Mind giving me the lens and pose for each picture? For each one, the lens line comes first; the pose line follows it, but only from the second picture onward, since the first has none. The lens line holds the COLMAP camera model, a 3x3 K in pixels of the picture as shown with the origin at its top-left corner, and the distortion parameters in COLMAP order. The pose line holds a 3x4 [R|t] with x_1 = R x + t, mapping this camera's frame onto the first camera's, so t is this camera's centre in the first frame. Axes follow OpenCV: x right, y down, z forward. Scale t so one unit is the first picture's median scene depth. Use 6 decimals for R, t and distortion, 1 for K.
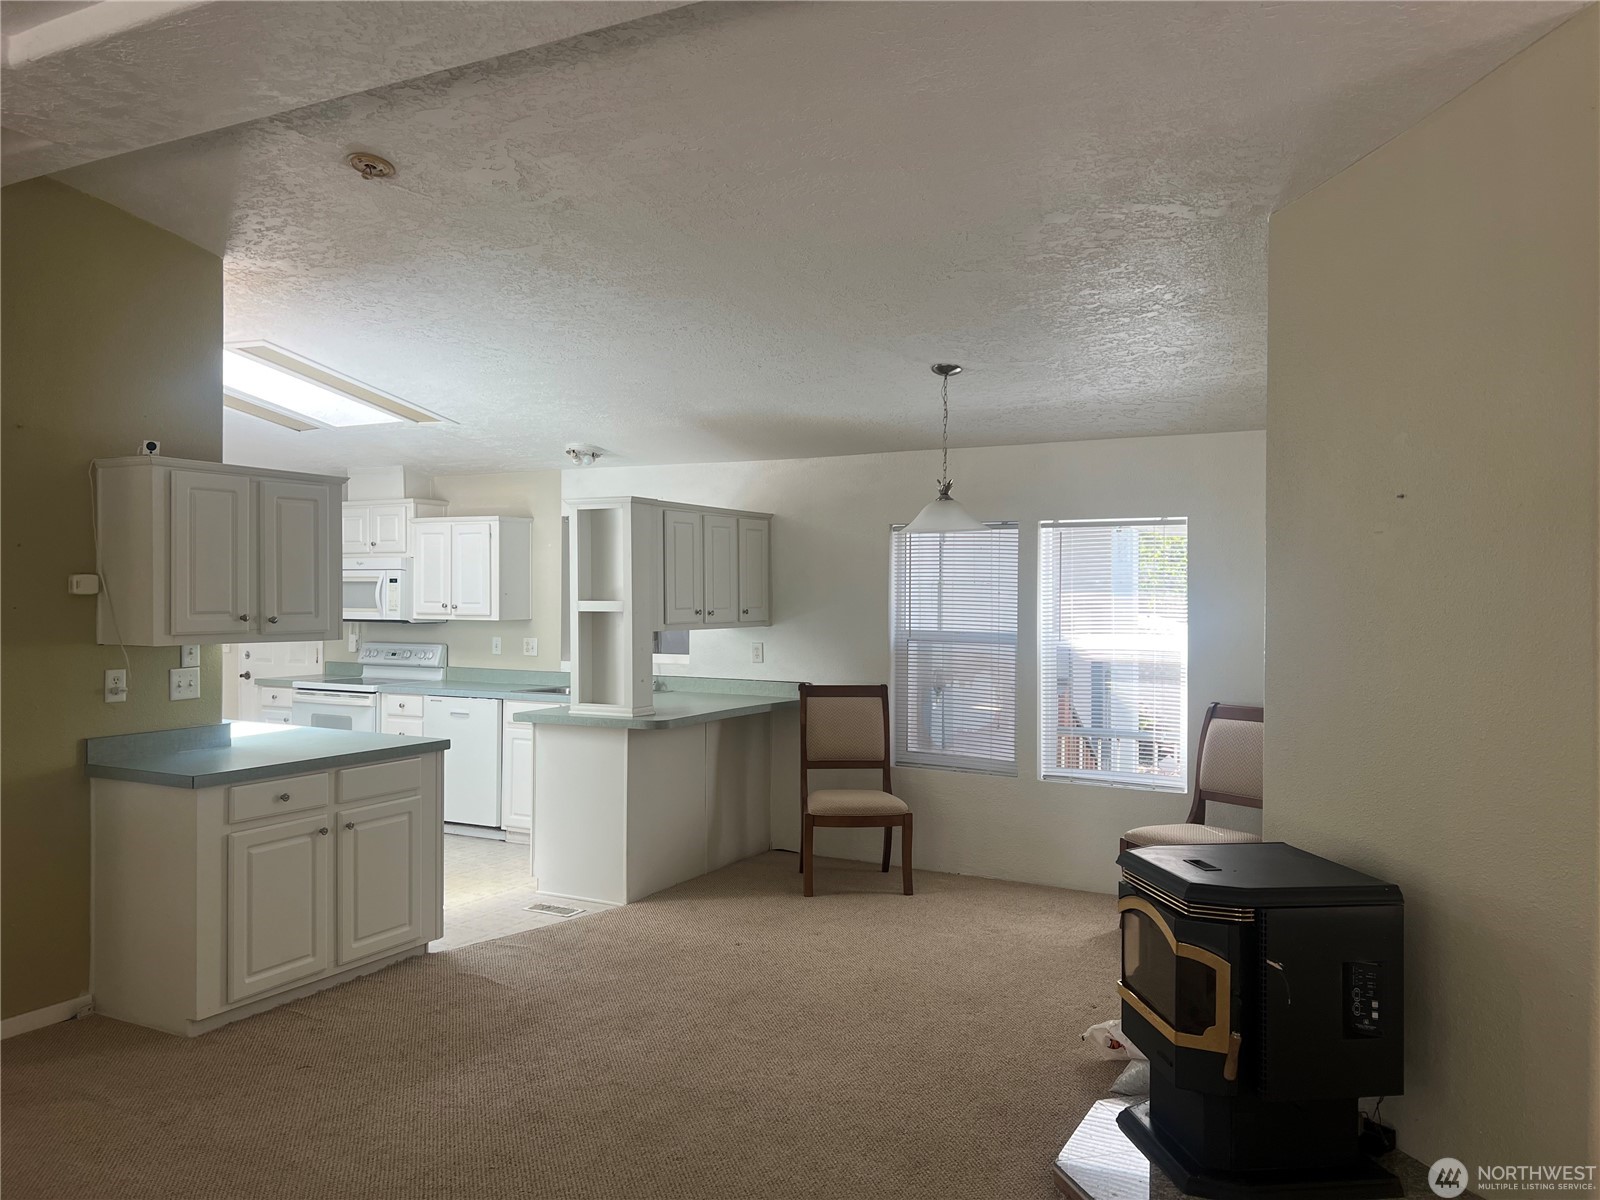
lens RADIAL K [[1198.1, 0, 794.8], [0, 1198.1, 599.6], [0, 0, 1]] dist [0.156244, -0.331137]
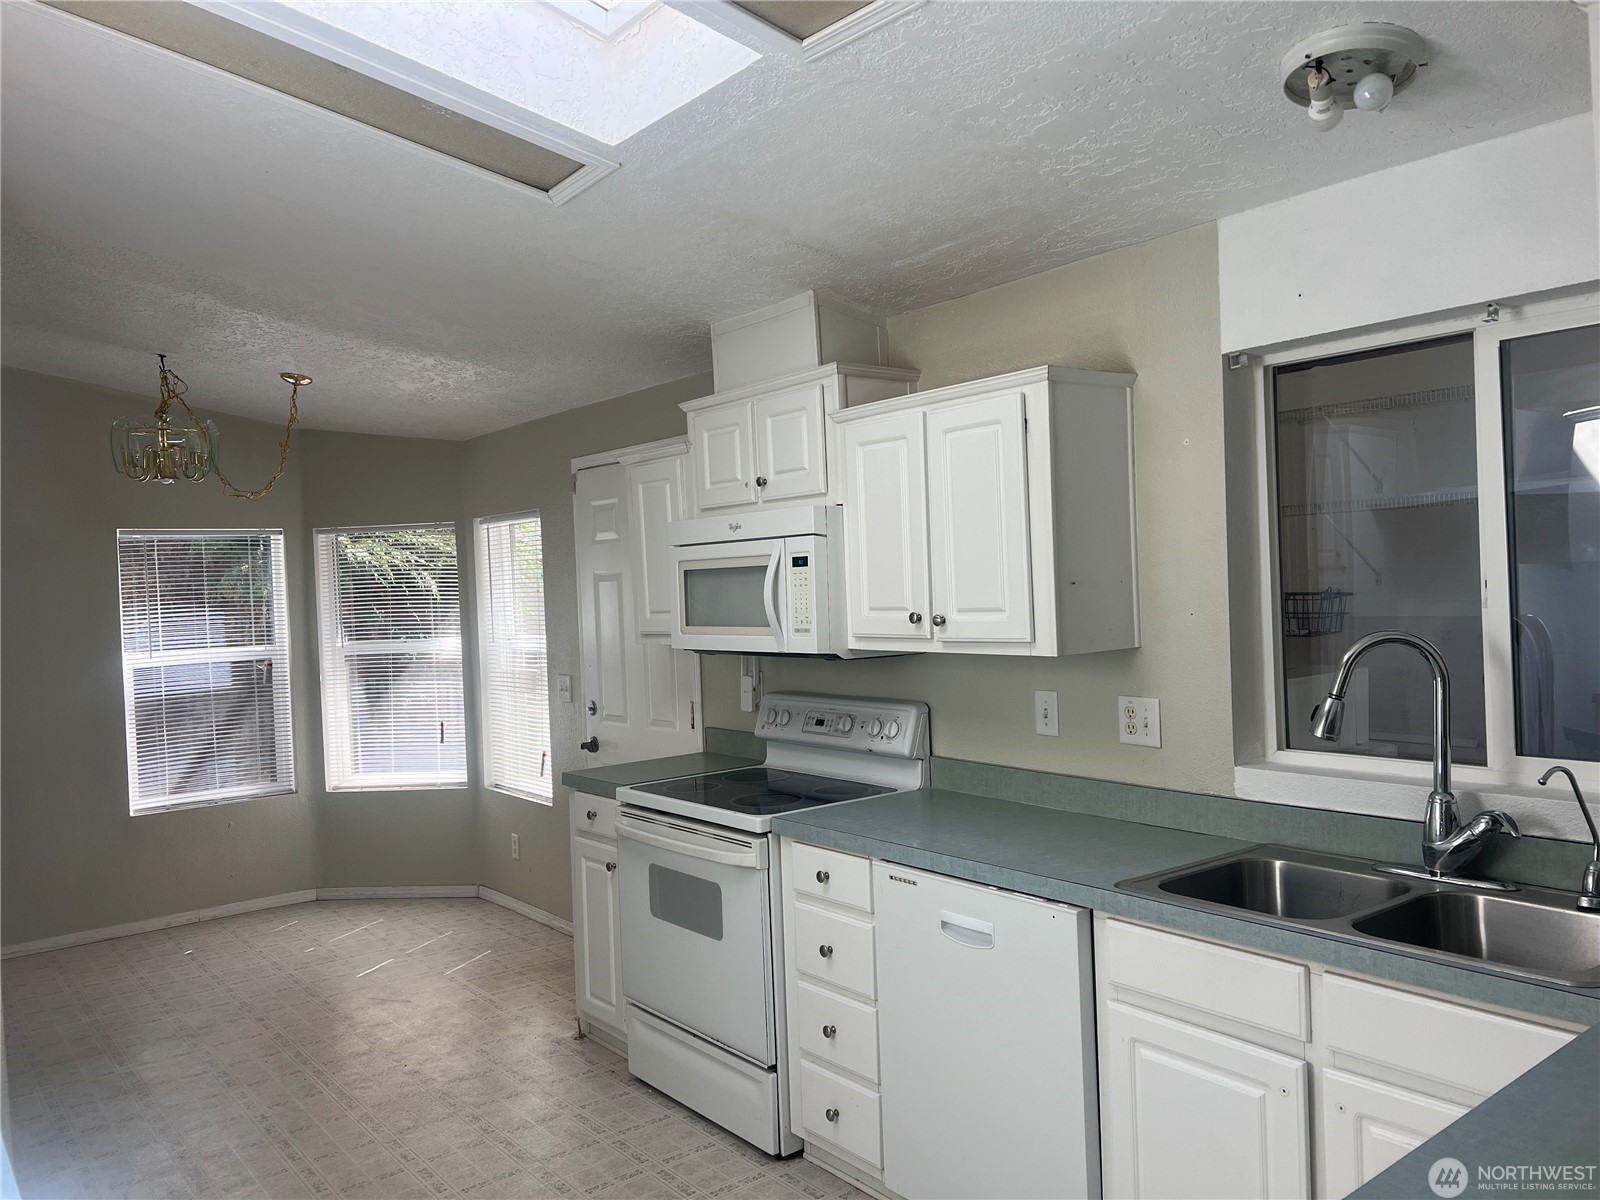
lens RADIAL K [[1198.1, 0, 794.8], [0, 1198.1, 599.6], [0, 0, 1]] dist [0.156244, -0.331137]
pose [[0.919435, -0.033772, -0.391789, -0.222597], [0.039579, 0.999194, 0.006752, -0.006841], [0.391245, -0.021715, 0.920030, 0.809459]]
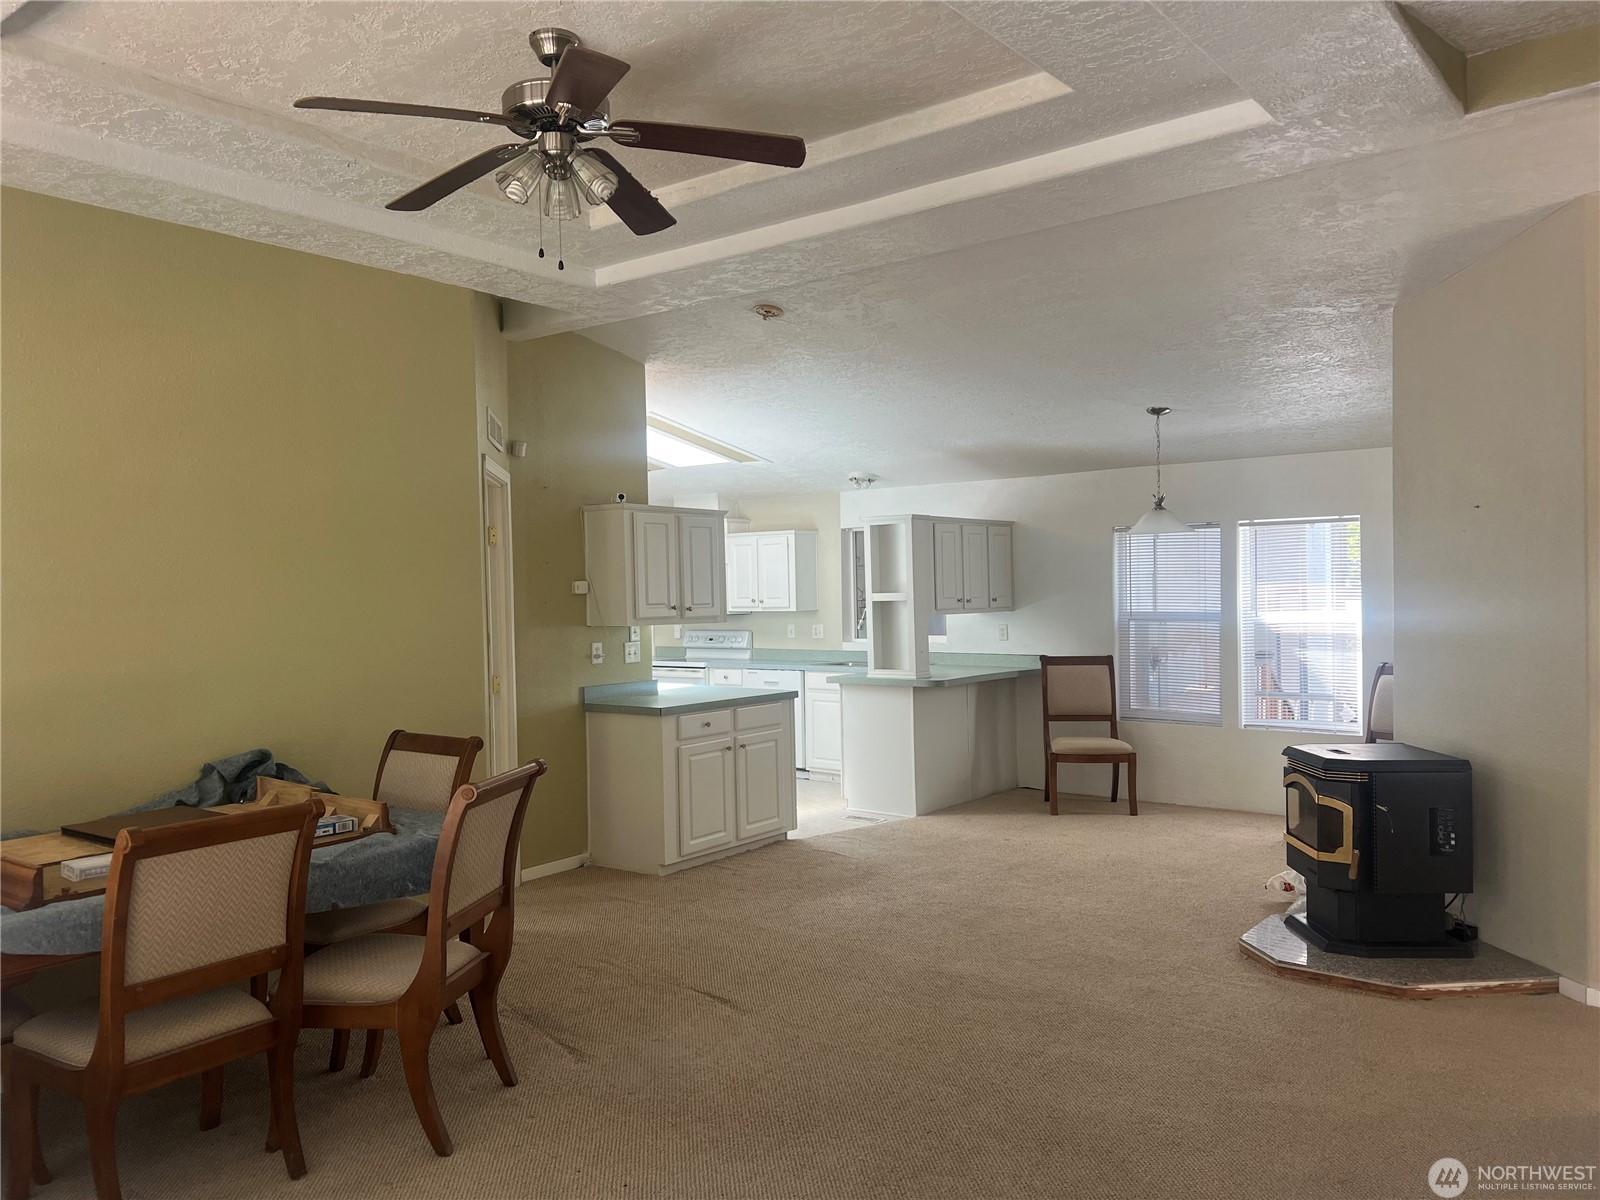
lens RADIAL K [[1189.6, 0, 786.3], [0, 1189.6, 616.0], [0, 0, 1]] dist [0.087138, -0.186813]
pose [[0.984509, -0.018168, -0.174391, -0.043647], [0.020889, 0.999687, 0.013779, 0.006124], [0.174086, -0.017209, 0.984580, -0.316705]]
